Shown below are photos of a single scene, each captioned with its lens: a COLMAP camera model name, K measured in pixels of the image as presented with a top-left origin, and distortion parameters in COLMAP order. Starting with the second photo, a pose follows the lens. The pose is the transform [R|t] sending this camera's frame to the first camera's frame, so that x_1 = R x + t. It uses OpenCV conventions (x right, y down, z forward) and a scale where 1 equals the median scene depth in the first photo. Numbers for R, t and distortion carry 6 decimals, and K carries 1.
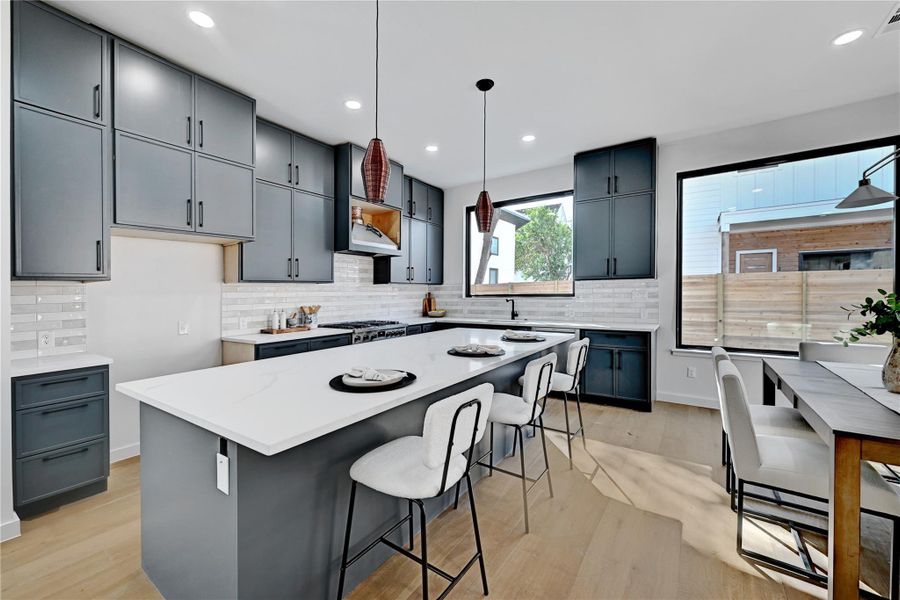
lens RADIAL K [[348.2, 0, 458.8], [0, 348.2, 297.1], [0, 0, 1]] dist [0.001852, -0.000892]
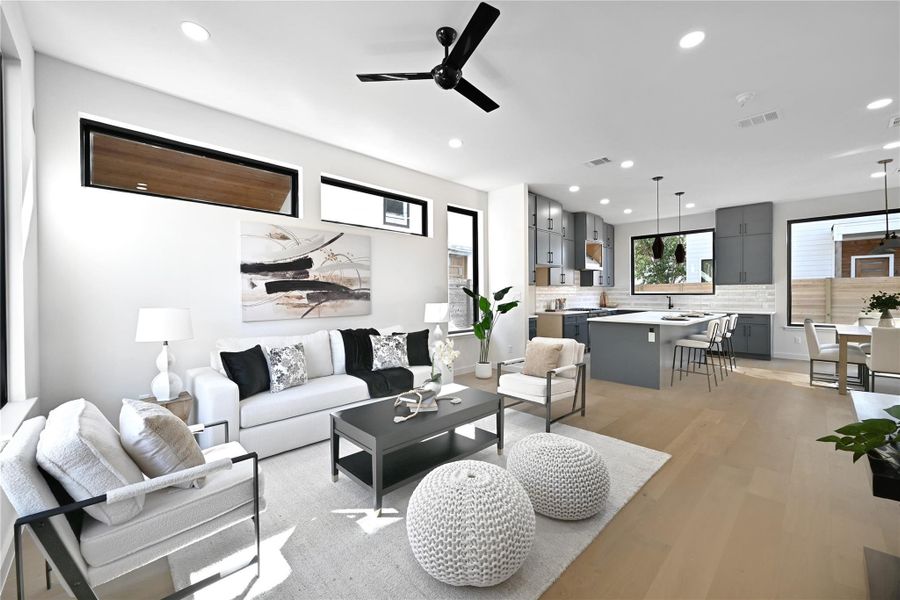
lens RADIAL K [[369.4, 0, 458.3], [0, 369.4, 297.0], [0, 0, 1]] dist [0.004042, 0.002964]
pose [[0.983185, 0.007946, -0.182439, -0.576031], [-0.008622, 0.999959, -0.002914, 0.027939], [0.182408, 0.004438, 0.983213, -0.992444]]
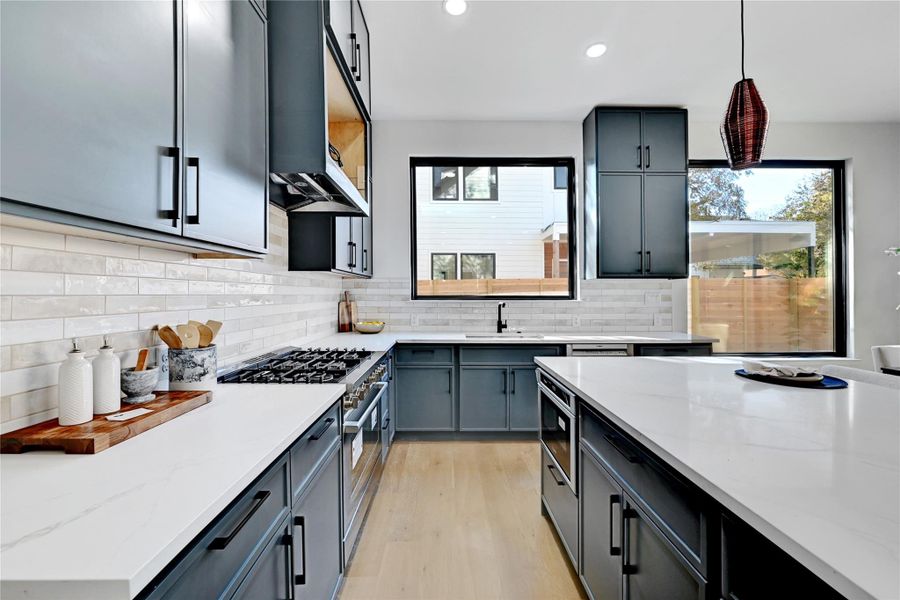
lens RADIAL K [[363.7, 0, 442.6], [0, 363.7, 301.9], [0, 0, 1]] dist [-0.008023, -0.001895]
pose [[0.836176, 0.000242, 0.548461, -0.391581], [-0.004537, 0.999969, 0.006474, 0.000438], [-0.548443, -0.007902, 0.836151, 0.551372]]
